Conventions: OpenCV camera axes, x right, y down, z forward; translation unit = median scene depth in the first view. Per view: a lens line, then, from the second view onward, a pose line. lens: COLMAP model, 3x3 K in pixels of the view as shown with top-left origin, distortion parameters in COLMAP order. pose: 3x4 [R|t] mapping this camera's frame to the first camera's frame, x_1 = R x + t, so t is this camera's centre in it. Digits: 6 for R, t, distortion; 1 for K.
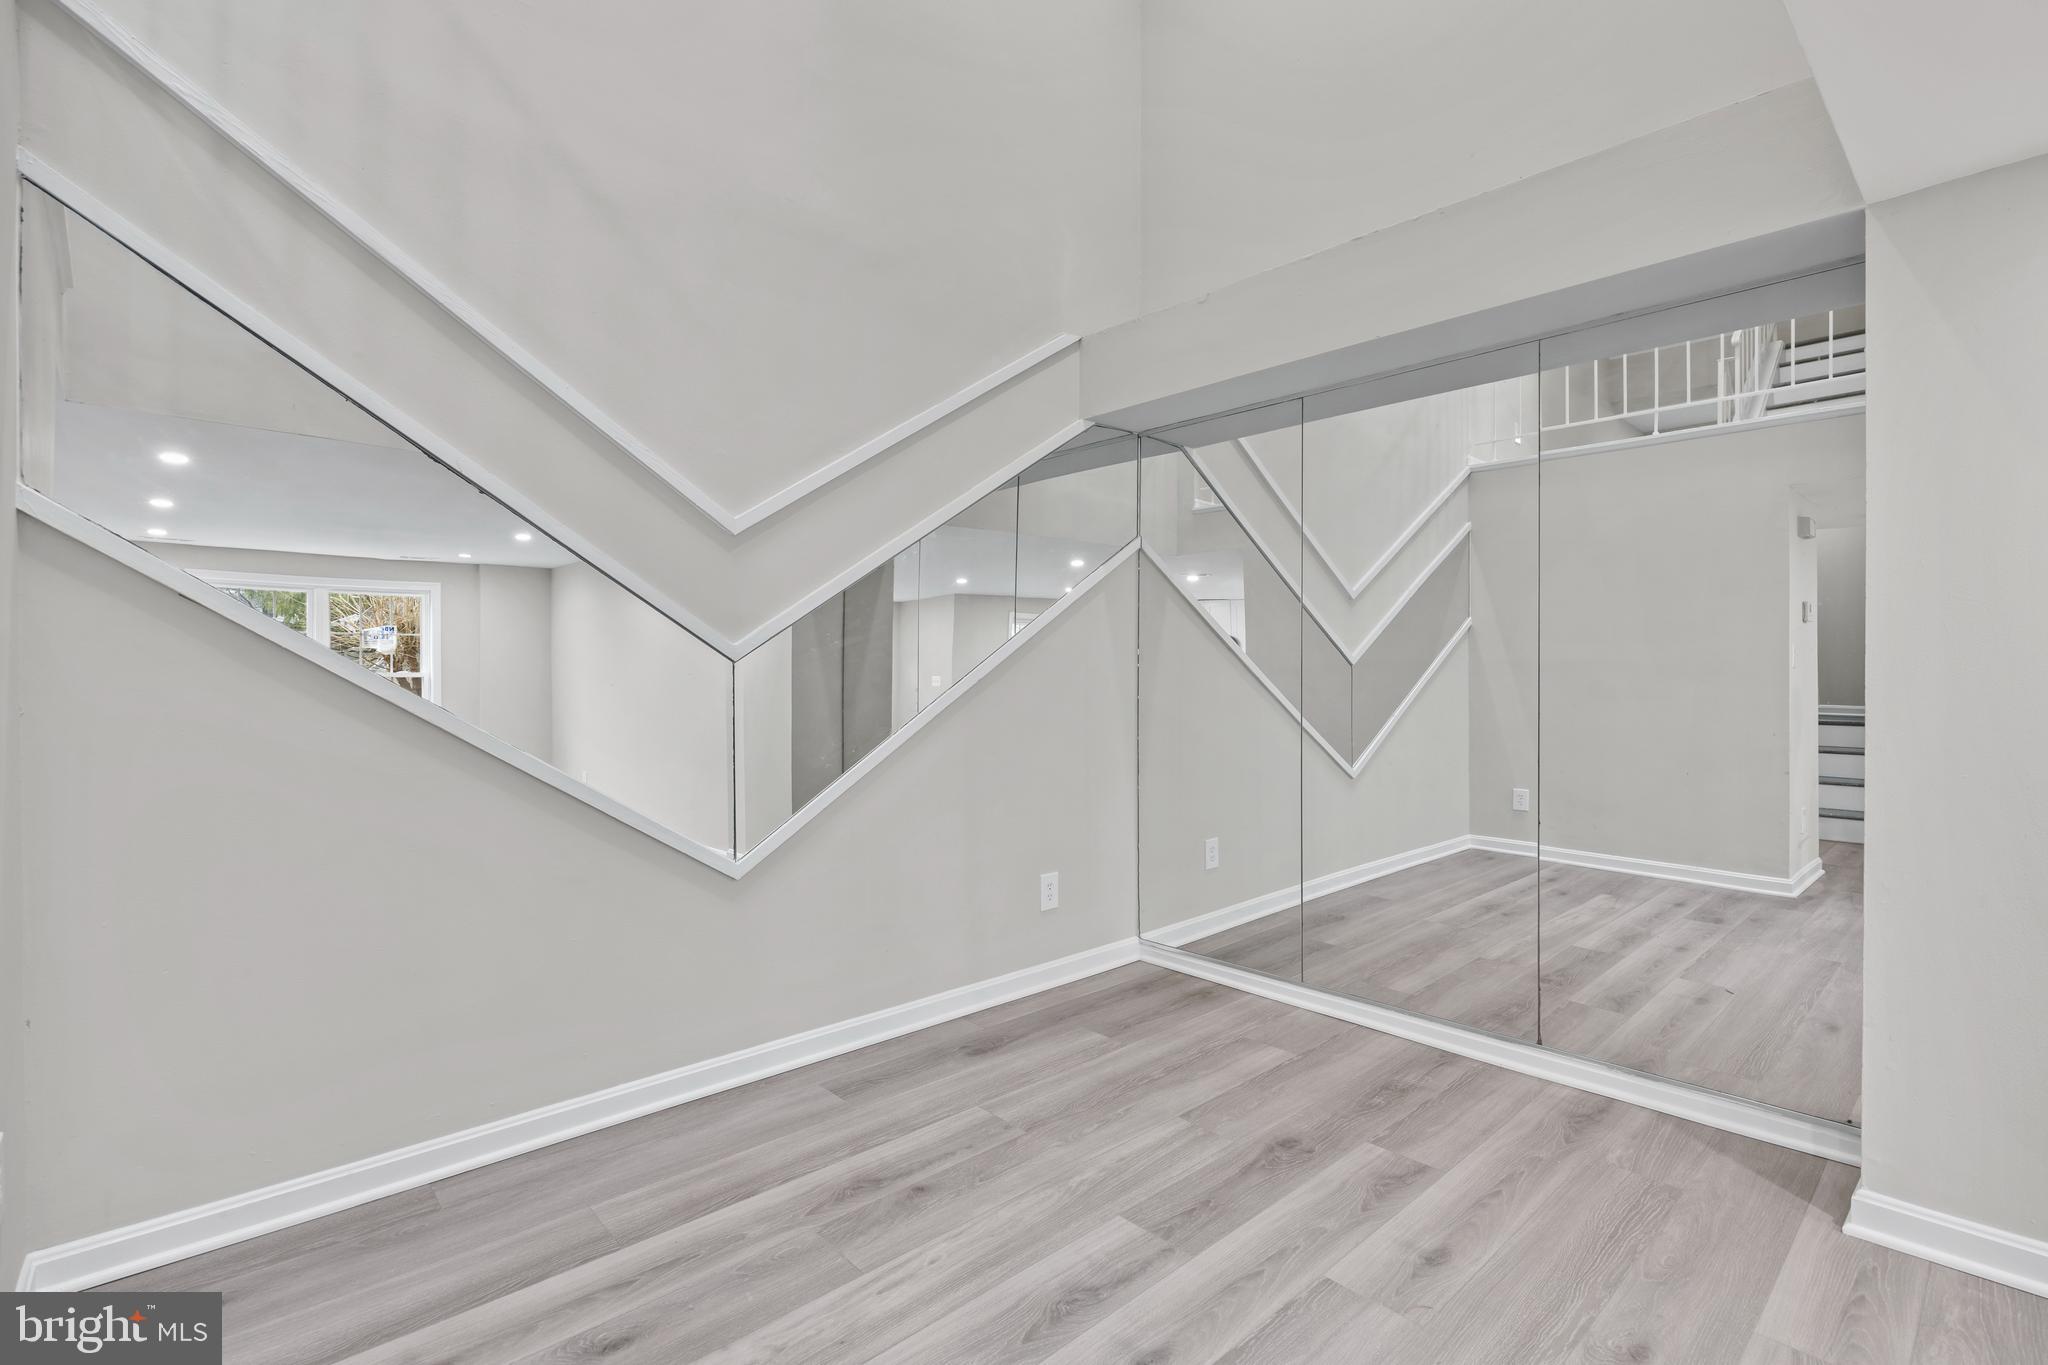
lens RADIAL K [[958.6, 0, 1090.0], [0, 958.6, 677.8], [0, 0, 1]] dist [-0.038046, 0.000289]
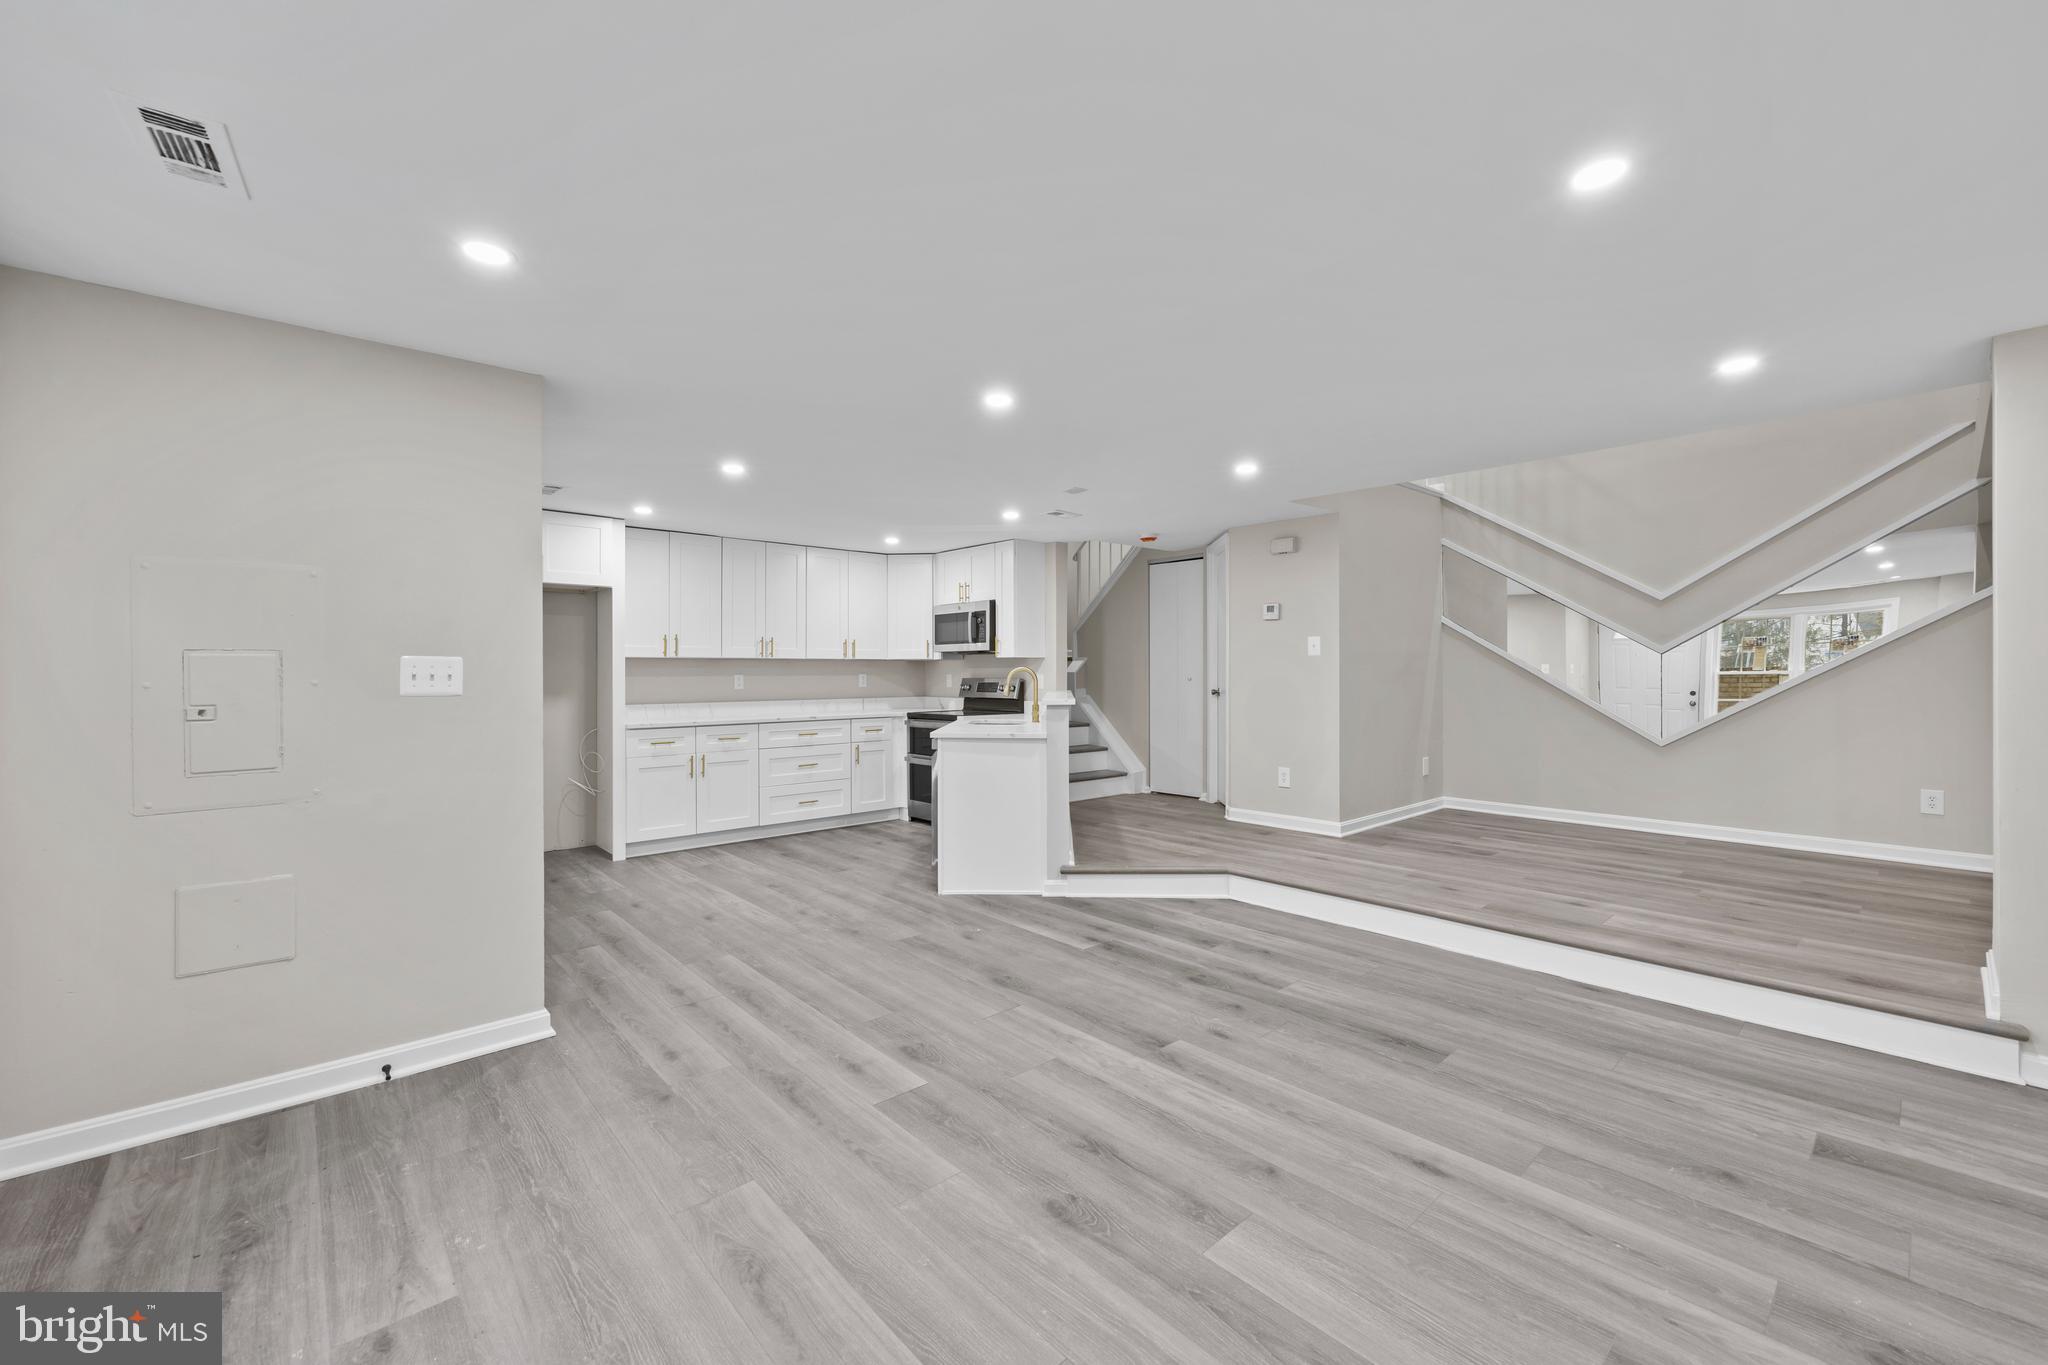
lens RADIAL K [[822.8, 0, 1032.4], [0, 822.8, 673.9], [0, 0, 1]] dist [-0.004355, 0.000211]
pose [[-0.043675, 0.005704, -0.999030, 1.285912], [-0.008977, 0.999941, 0.006102, 0.025780], [0.999005, 0.009235, -0.043621, -0.354539]]
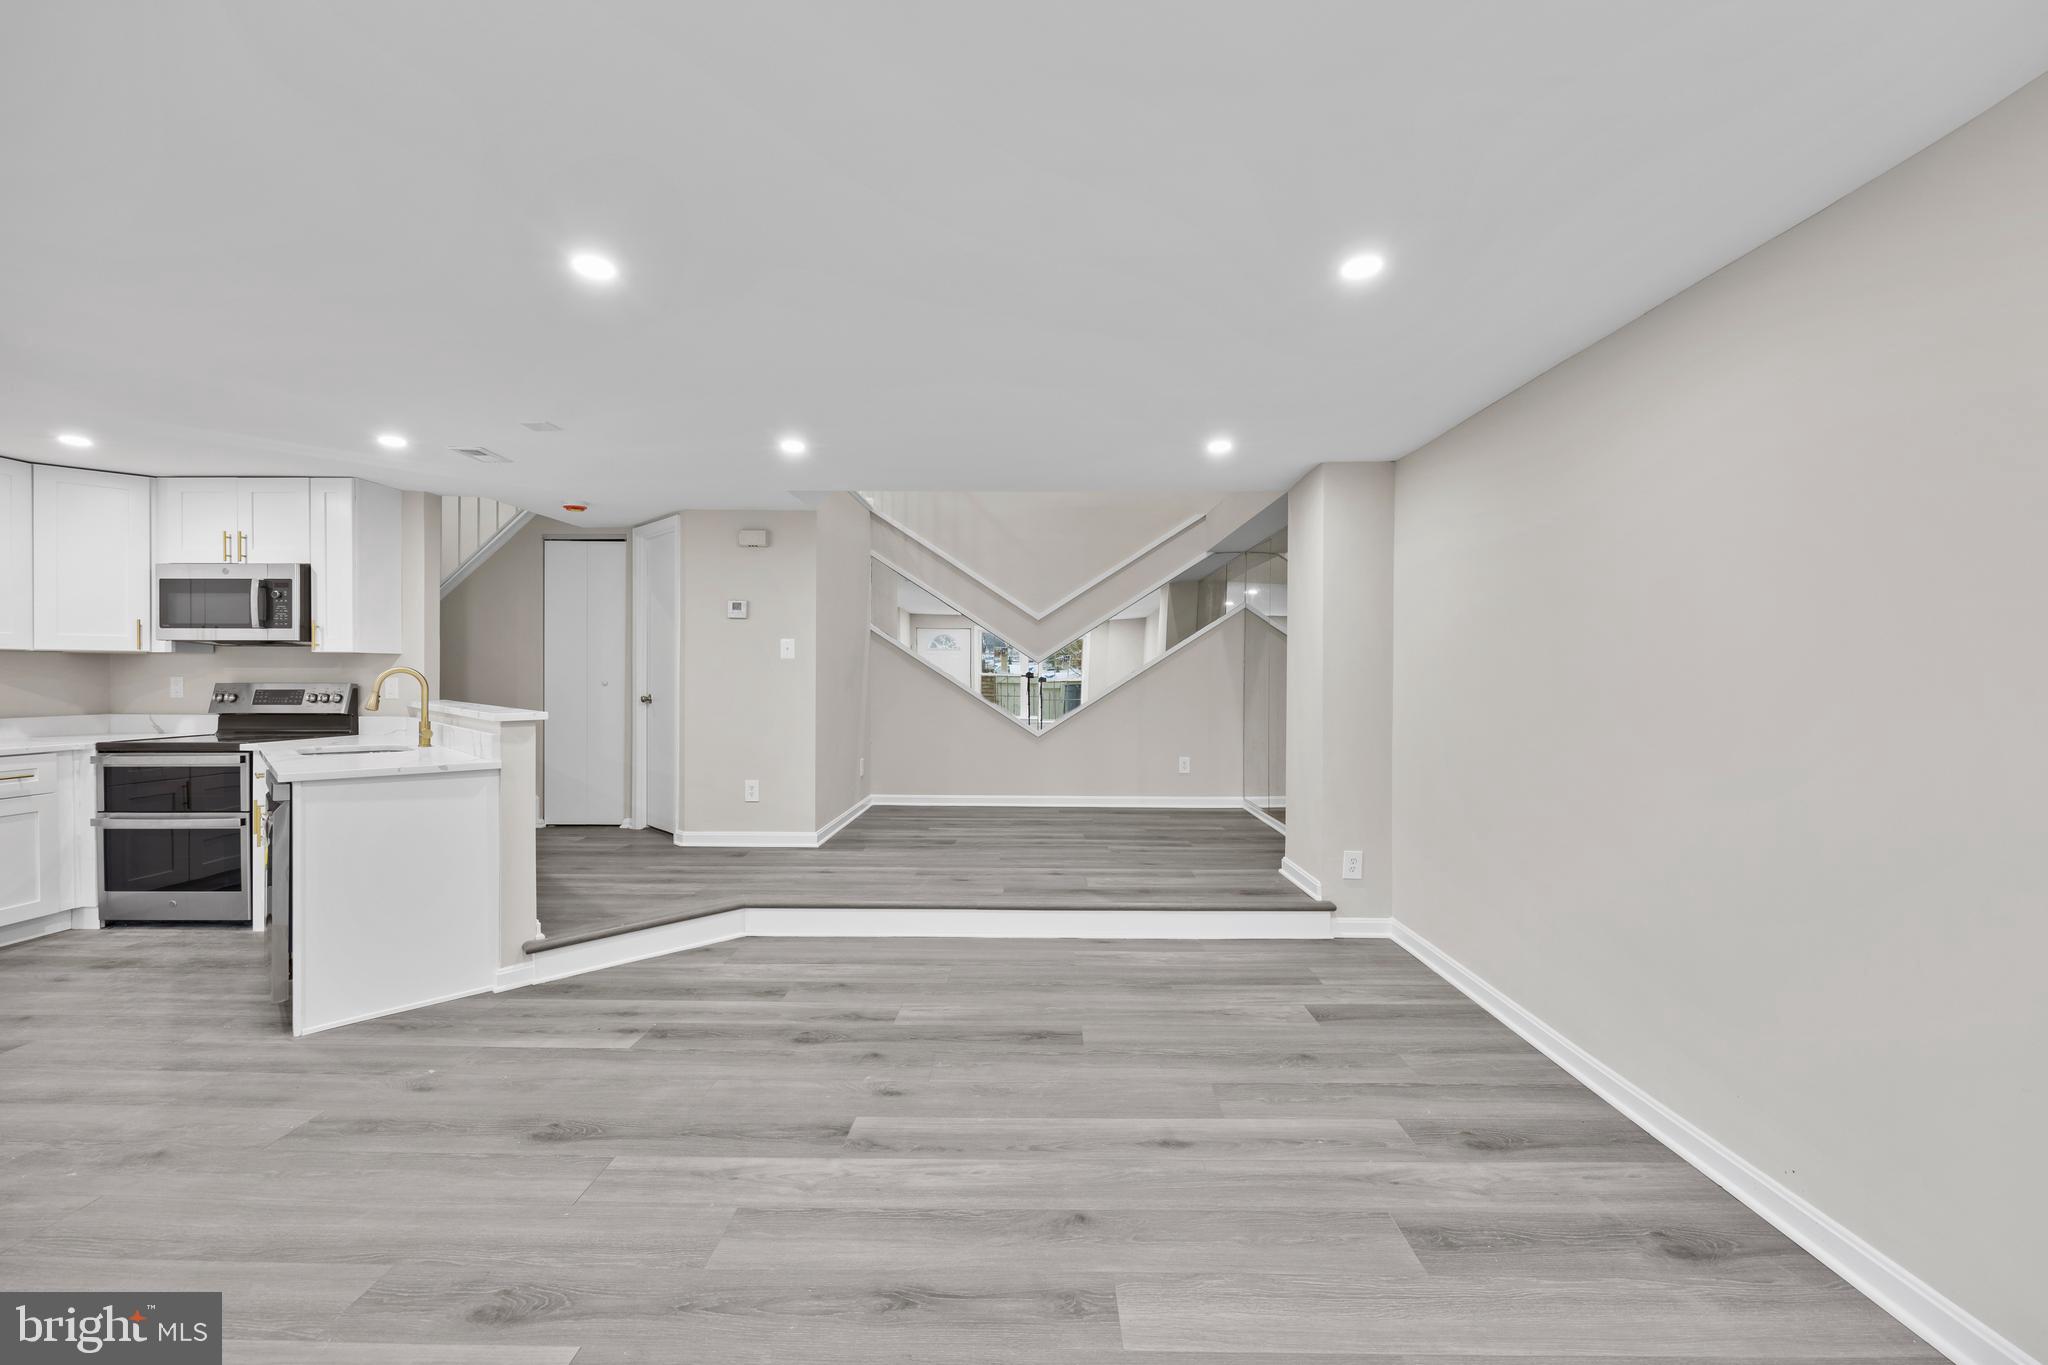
lens RADIAL K [[818.0, 0, 1030.3], [0, 818.0, 680.3], [0, 0, 1]] dist [-0.004295, 0.000215]
pose [[0.704001, 0.008962, -0.710142, 1.054681], [-0.013526, 0.999908, -0.000791, 0.029775], [0.710070, 0.010162, 0.704058, -0.606312]]
